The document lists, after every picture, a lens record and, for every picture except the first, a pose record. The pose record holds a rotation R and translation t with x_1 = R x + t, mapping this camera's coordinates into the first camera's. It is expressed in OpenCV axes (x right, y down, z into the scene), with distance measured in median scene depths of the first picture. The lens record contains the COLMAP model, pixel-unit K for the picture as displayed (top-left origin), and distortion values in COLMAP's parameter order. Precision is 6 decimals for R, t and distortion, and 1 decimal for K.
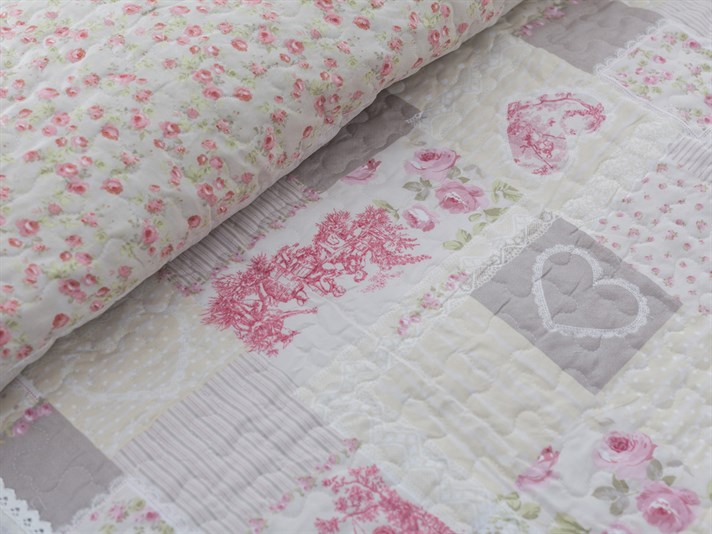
lens RADIAL K [[1128.6, 0, 354.5], [0, 1128.6, 267.4], [0, 0, 1]] dist [0.154475, 0.000000]
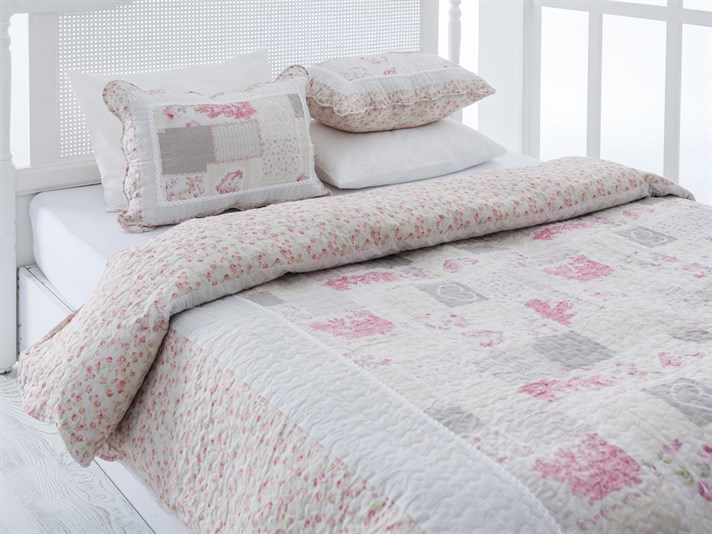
lens RADIAL K [[1115.1, 0, 356.4], [0, 1115.1, 267.0], [0, 0, 1]] dist [0.036880, 0.000000]
pose [[0.978984, 0.051393, -0.197355, 0.529534], [-0.159332, 0.796785, -0.582878, 1.702703], [0.127294, 0.602073, 0.788229, -1.311108]]
